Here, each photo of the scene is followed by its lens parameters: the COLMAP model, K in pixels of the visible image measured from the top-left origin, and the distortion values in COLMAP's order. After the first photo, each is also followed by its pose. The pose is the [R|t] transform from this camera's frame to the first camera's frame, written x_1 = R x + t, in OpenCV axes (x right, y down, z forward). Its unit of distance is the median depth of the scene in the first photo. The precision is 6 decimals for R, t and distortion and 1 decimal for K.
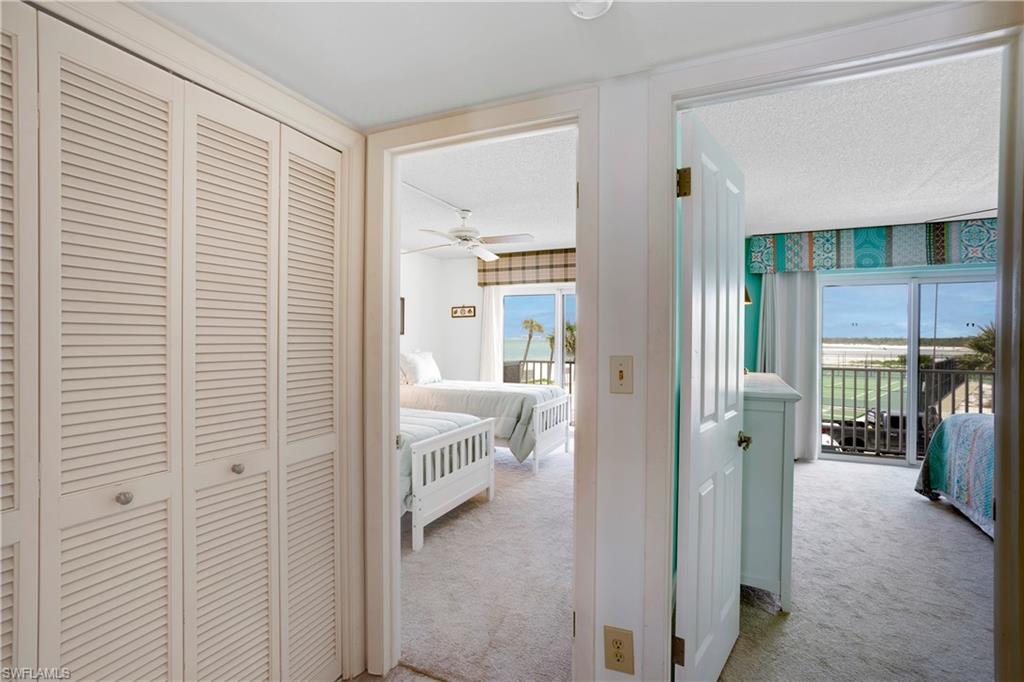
lens RADIAL K [[487.4, 0, 506.3], [0, 487.4, 342.3], [0, 0, 1]] dist [-0.059108, 0.032152]
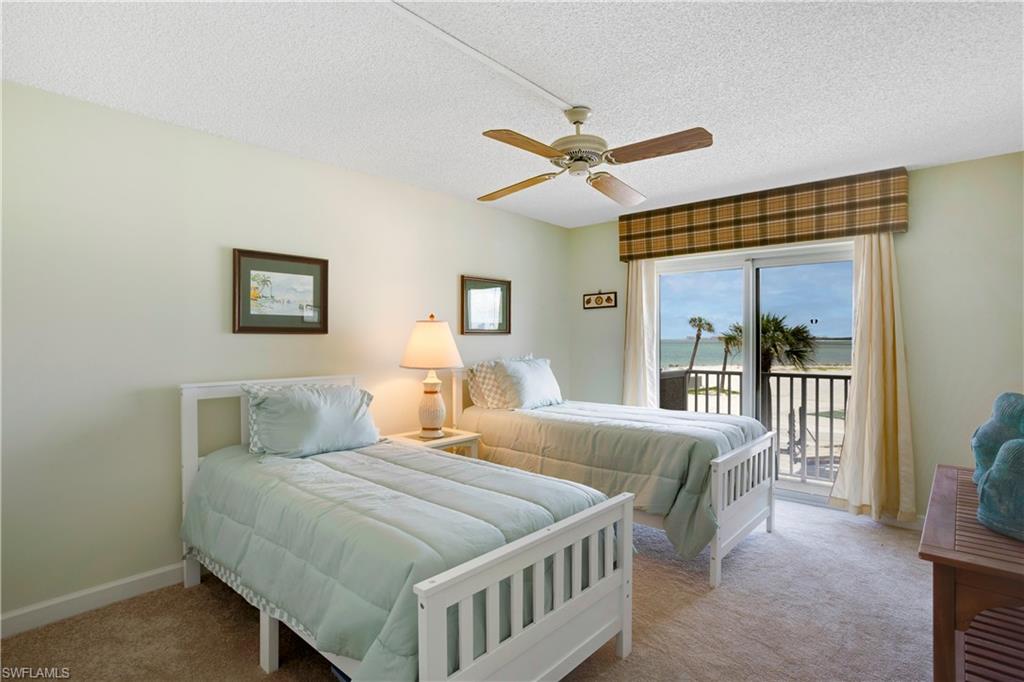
lens RADIAL K [[522.1, 0, 507.7], [0, 522.1, 343.4], [0, 0, 1]] dist [-0.034711, 0.000955]
pose [[0.954737, -0.005331, -0.297405, 0.009575], [0.004868, 0.999986, -0.002296, -0.000515], [0.297412, 0.000744, 0.954749, 0.318262]]
